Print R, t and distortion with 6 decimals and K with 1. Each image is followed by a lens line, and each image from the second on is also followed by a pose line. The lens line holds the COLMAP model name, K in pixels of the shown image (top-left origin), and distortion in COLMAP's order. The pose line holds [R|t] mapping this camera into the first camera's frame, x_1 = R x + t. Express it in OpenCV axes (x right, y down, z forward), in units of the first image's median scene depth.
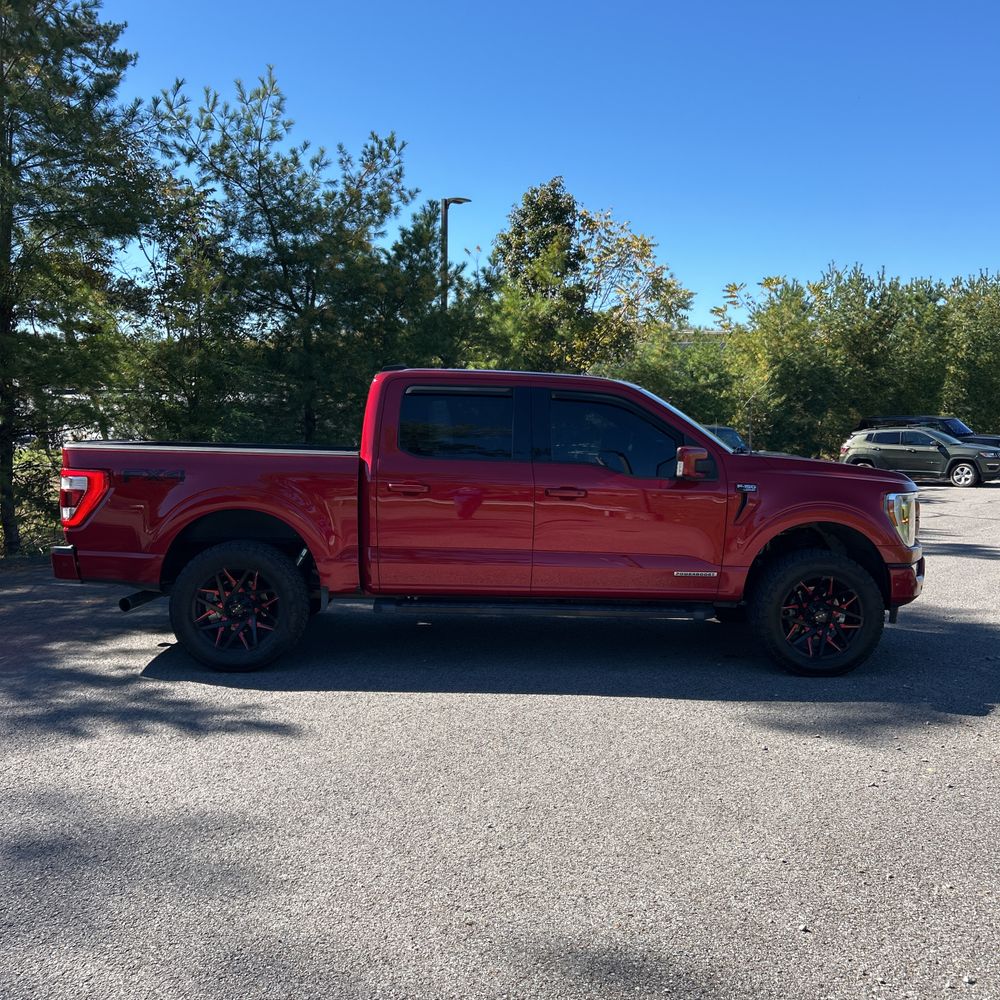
lens RADIAL K [[1013.9, 0, 500.0], [0, 1013.9, 500.0], [0, 0, 1]] dist [0.023886, -0.010269]
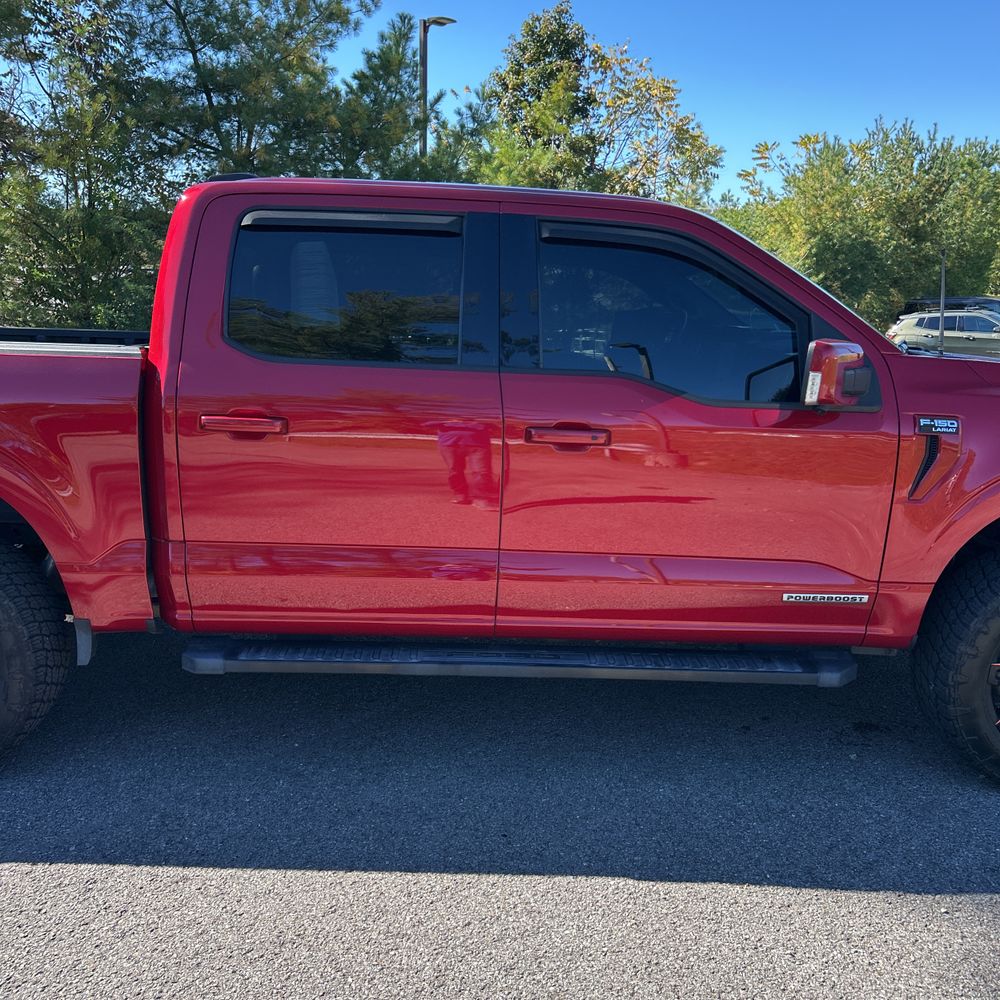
lens RADIAL K [[1013.9, 0, 500.0], [0, 1013.9, 500.0], [0, 0, 1]] dist [0.023886, -0.010269]
pose [[0.999984, 0.004938, -0.002755, 0.008845], [-0.004596, 0.993611, 0.112762, -0.007989], [0.003294, -0.112747, 0.993618, 0.132756]]
